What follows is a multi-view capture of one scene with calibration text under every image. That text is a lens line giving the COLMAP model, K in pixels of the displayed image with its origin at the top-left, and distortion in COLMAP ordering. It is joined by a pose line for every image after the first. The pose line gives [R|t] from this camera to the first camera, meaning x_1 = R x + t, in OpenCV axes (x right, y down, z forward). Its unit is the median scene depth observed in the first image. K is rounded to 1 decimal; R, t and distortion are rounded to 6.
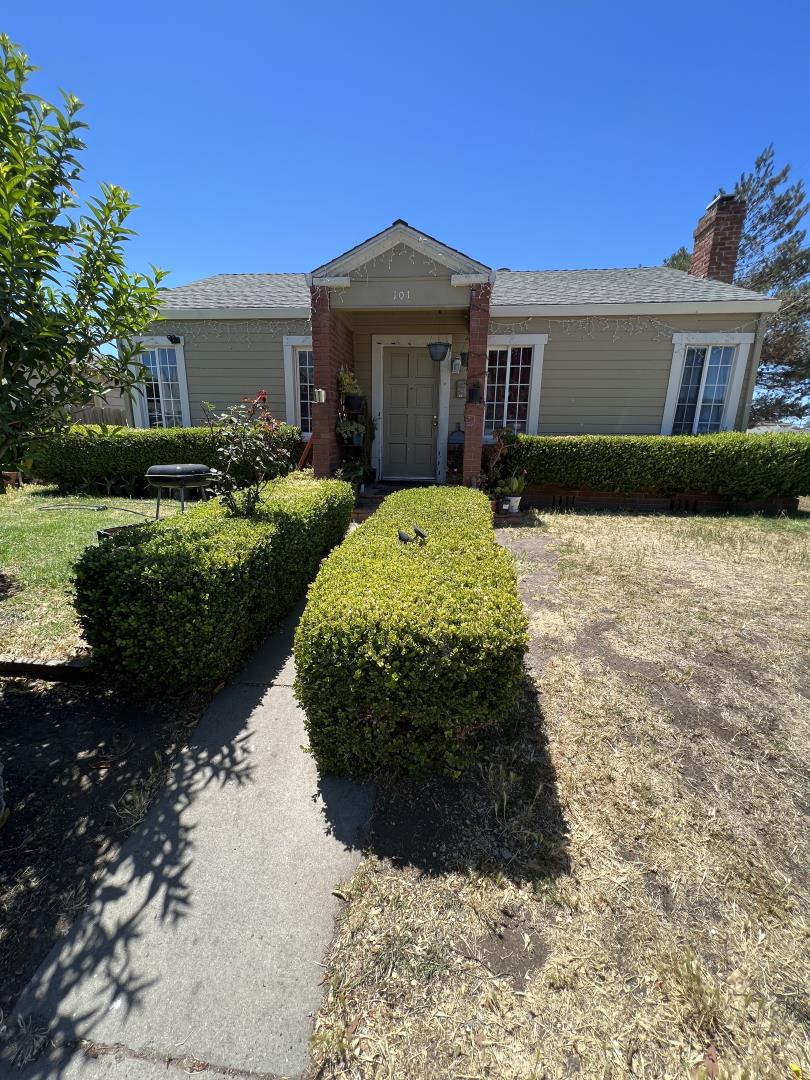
lens RADIAL K [[430.7, 0, 405.0], [0, 430.7, 540.0], [0, 0, 1]] dist [0.000916, 0.000154]
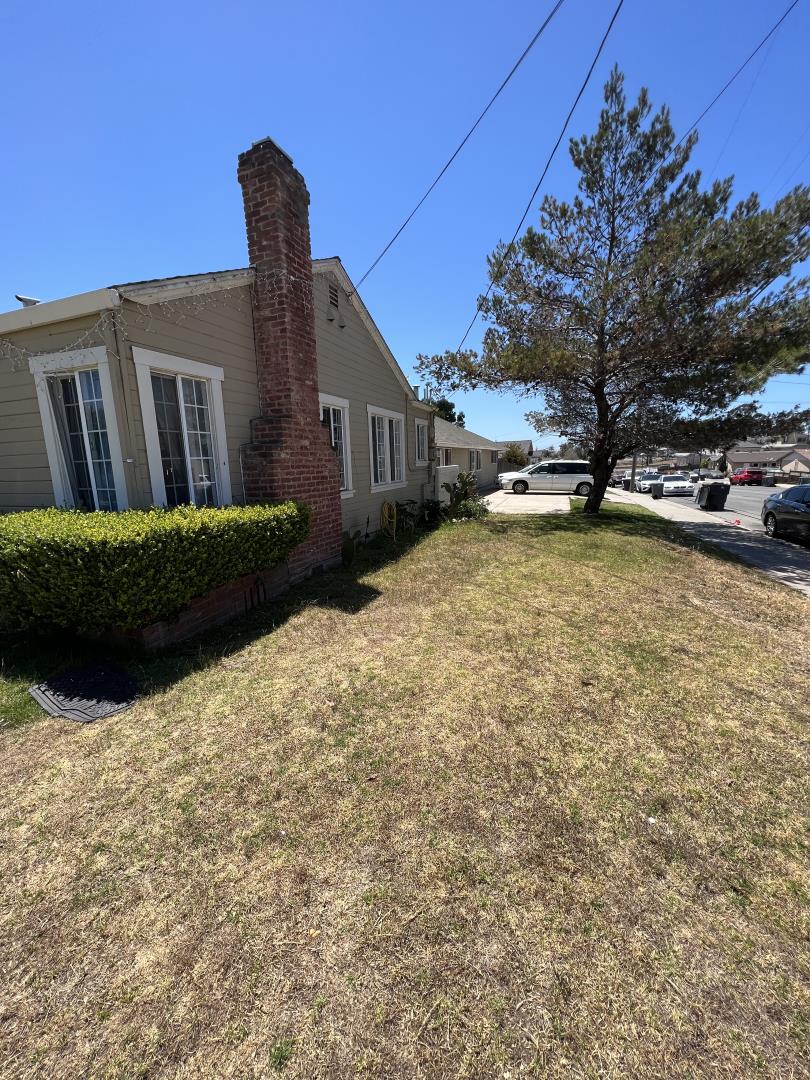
lens RADIAL K [[430.7, 0, 405.0], [0, 430.7, 540.0], [0, 0, 1]] dist [0.000916, 0.000154]
pose [[0.961772, 0.000334, -0.273852, 1.143780], [-0.022602, 0.996684, -0.078163, -0.149749], [0.272918, 0.081364, 0.958590, 0.482139]]
